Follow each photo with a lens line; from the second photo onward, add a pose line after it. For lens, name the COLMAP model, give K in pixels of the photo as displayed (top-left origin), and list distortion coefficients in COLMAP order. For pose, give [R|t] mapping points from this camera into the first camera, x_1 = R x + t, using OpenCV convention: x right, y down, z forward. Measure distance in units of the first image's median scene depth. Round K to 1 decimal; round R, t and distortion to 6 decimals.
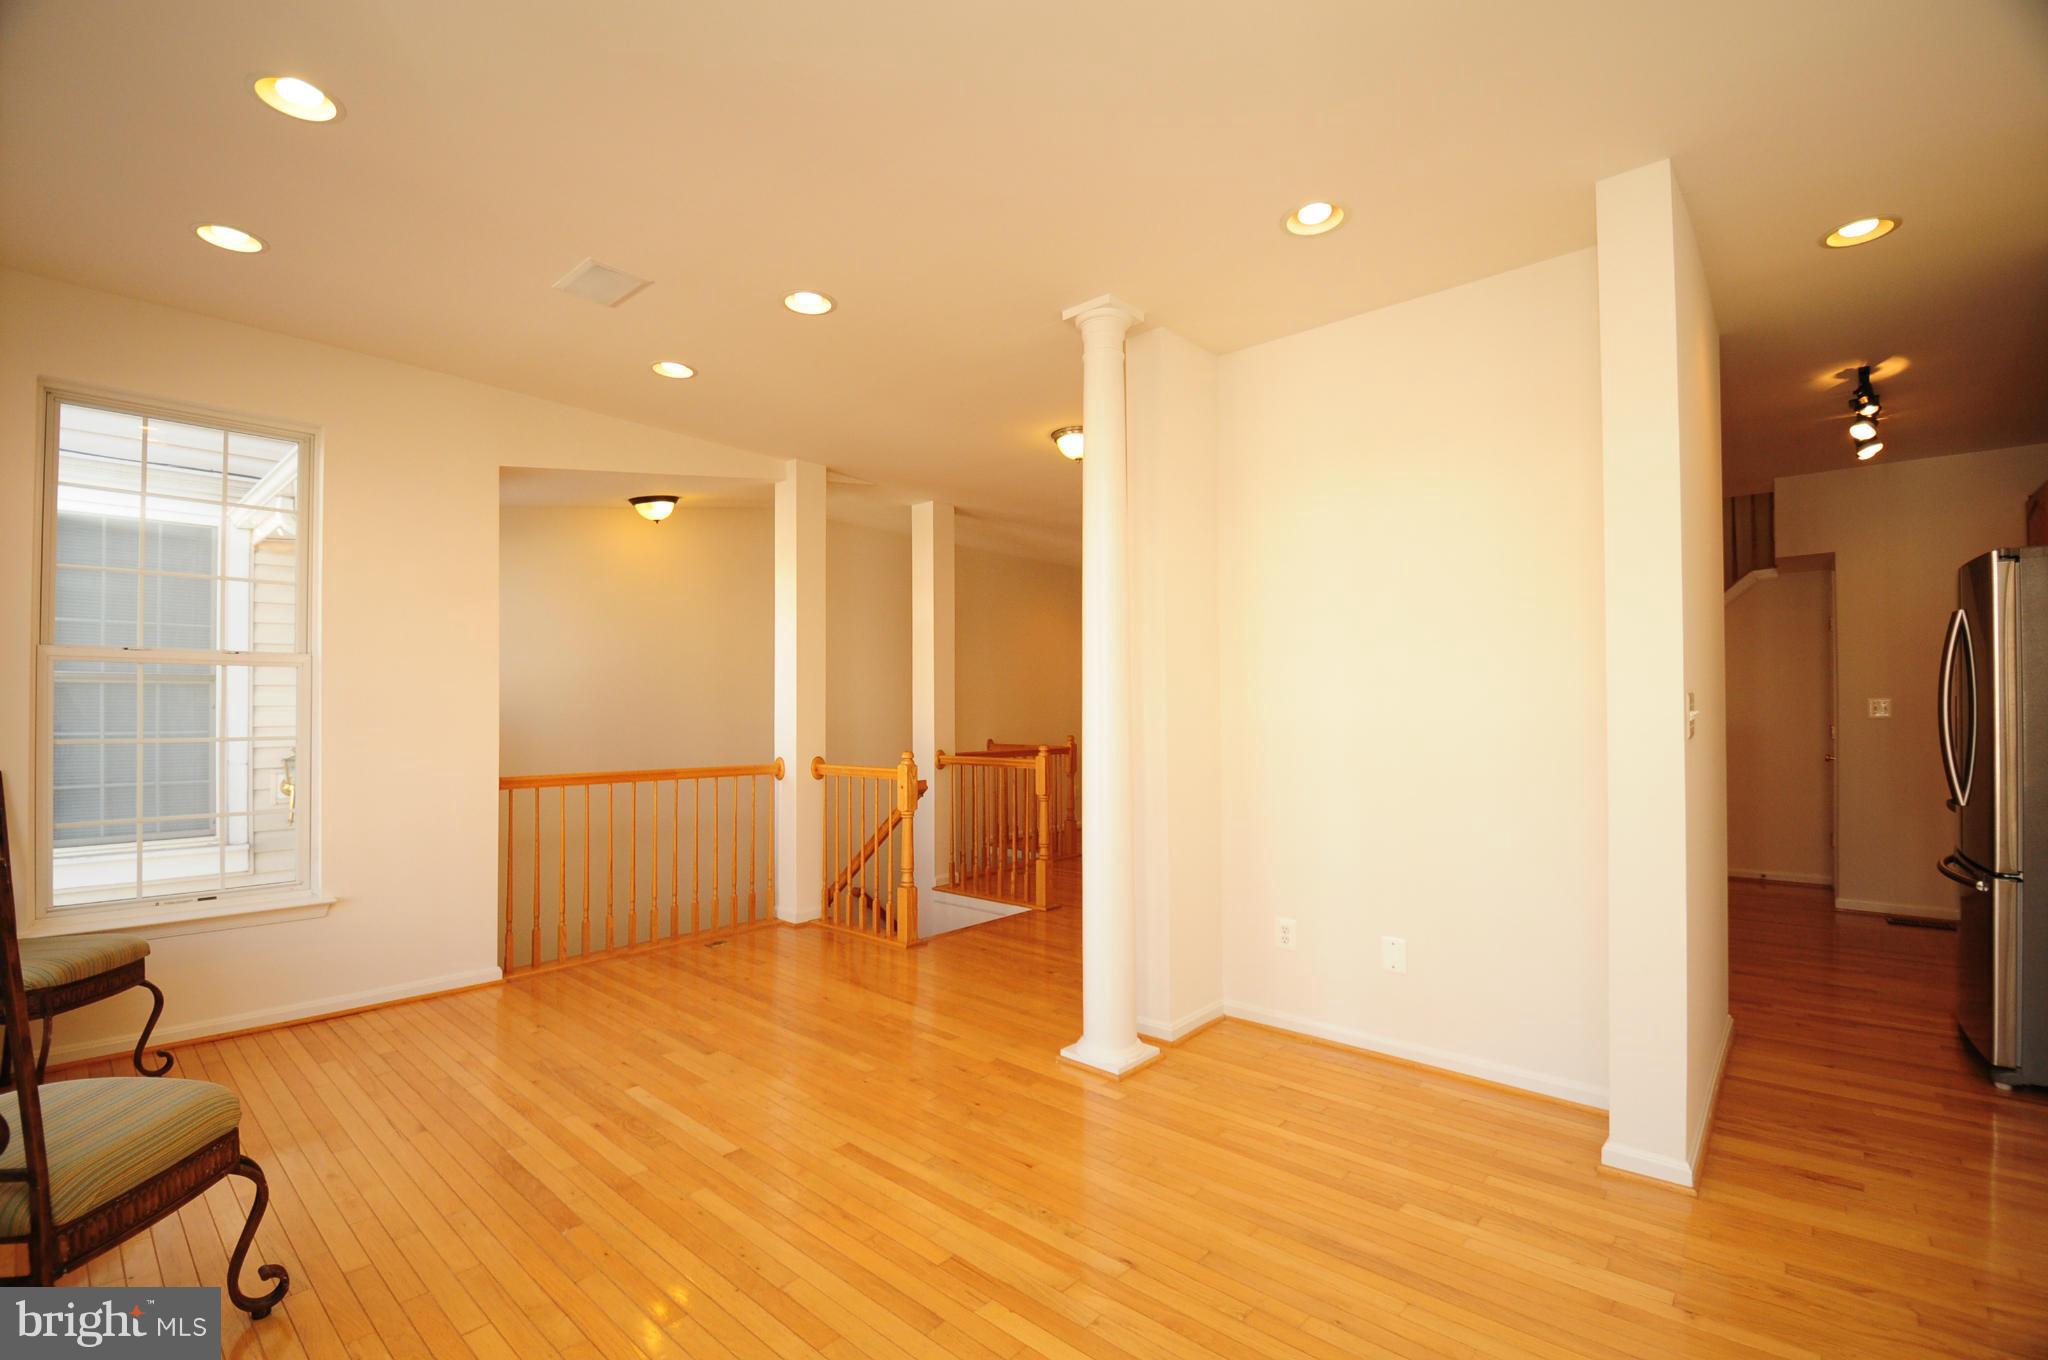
lens RADIAL K [[863.6, 0, 1046.9], [0, 863.6, 694.5], [0, 0, 1]] dist [-0.037646, -0.000065]
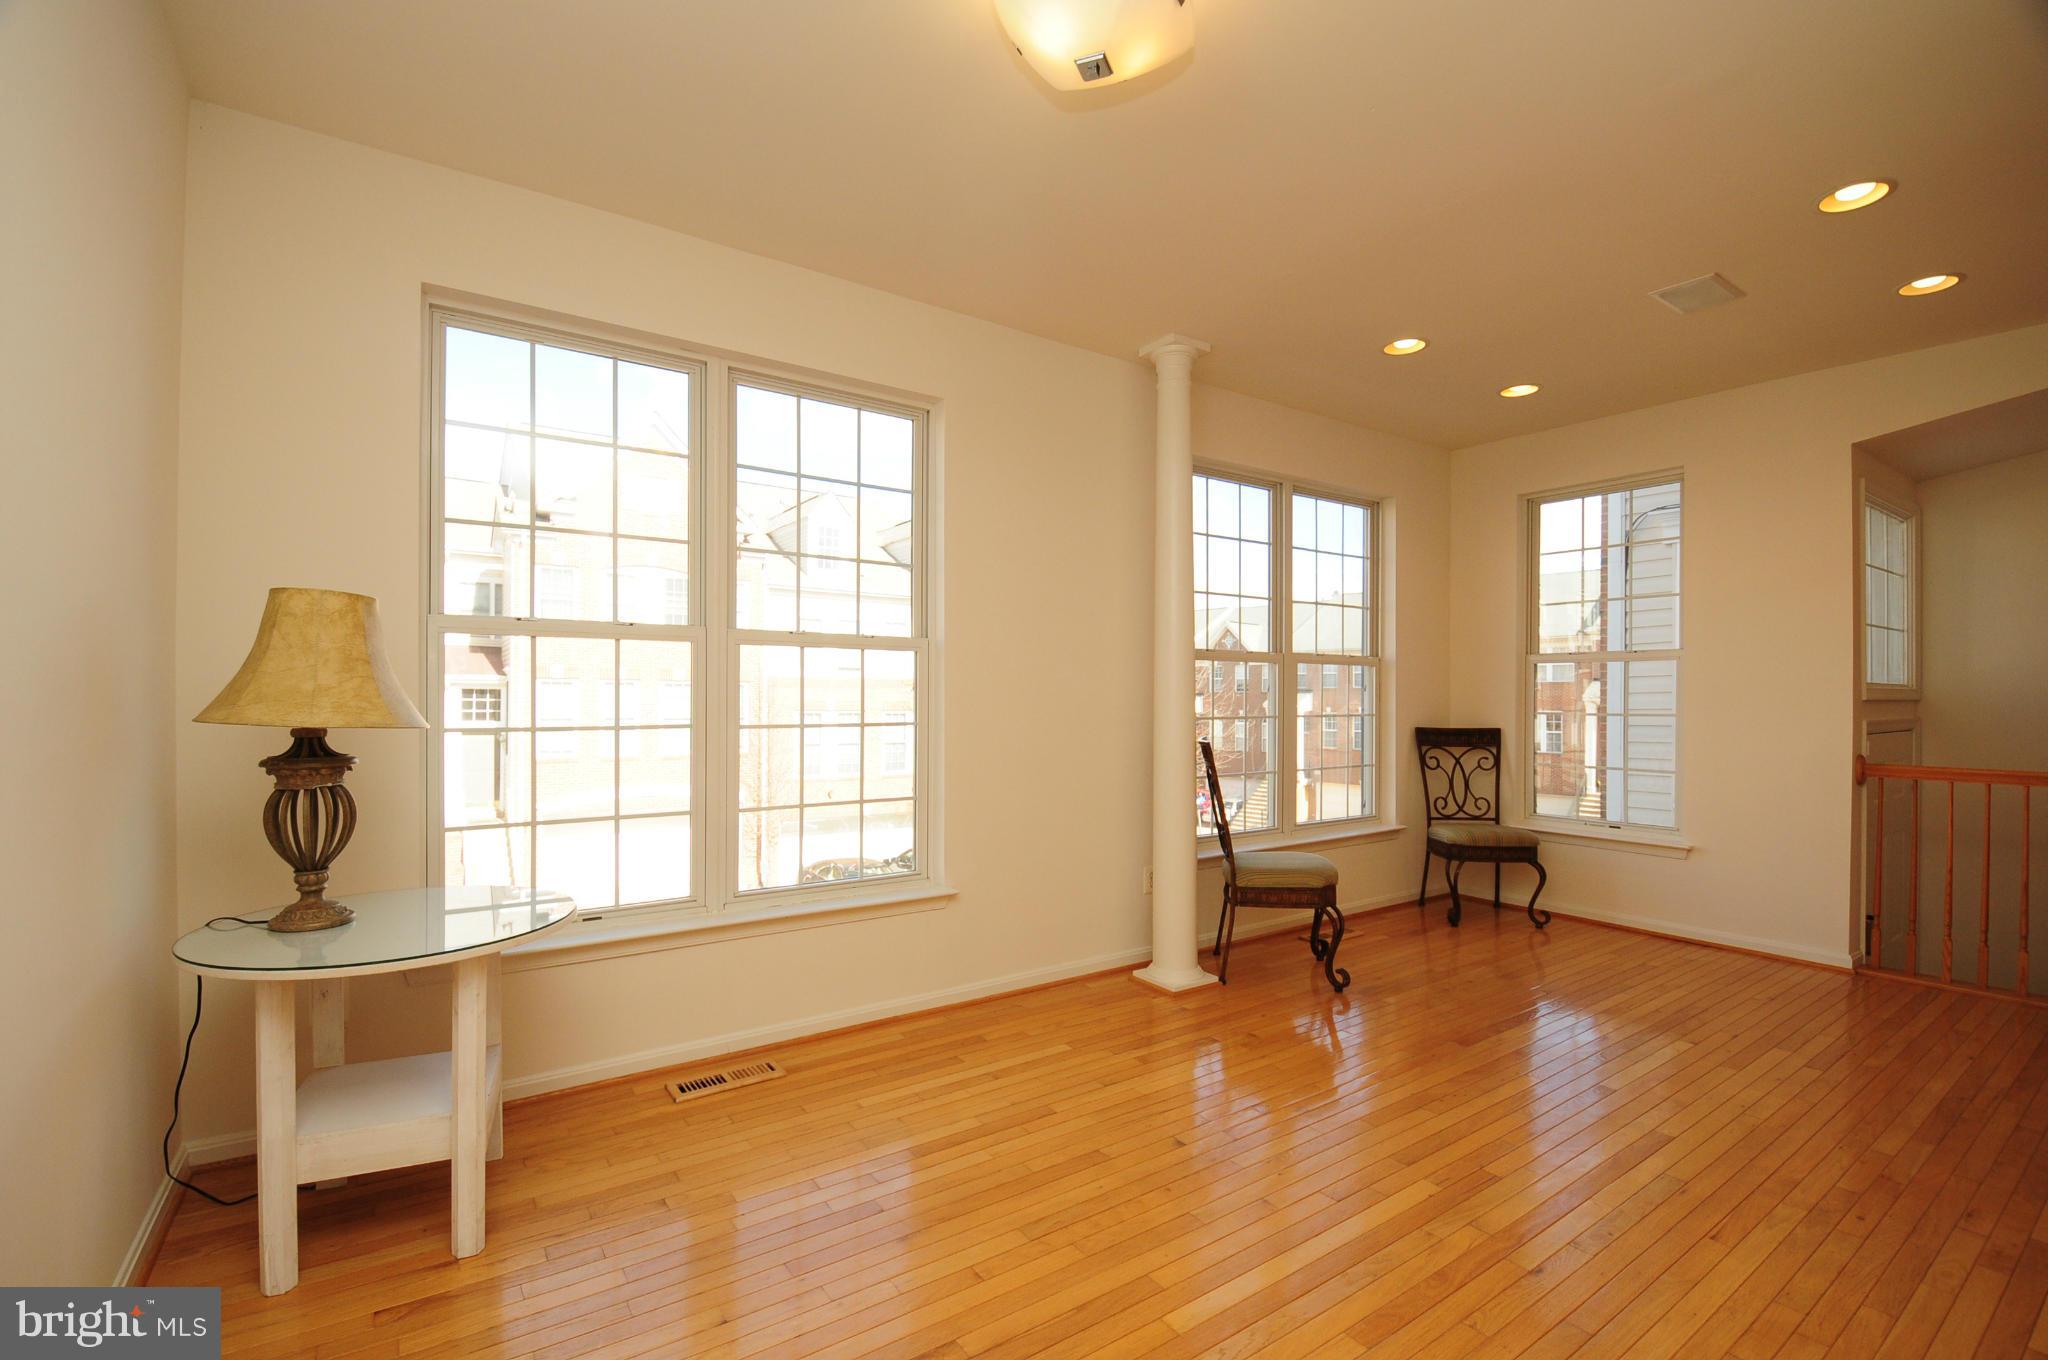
lens RADIAL K [[863.6, 0, 1046.9], [0, 863.6, 694.5], [0, 0, 1]] dist [-0.037646, -0.000065]
pose [[-0.210478, 0.004494, -0.977588, 0.656480], [0.011179, 0.999935, 0.002190, 0.007076], [0.977535, -0.010467, -0.210514, 0.389617]]
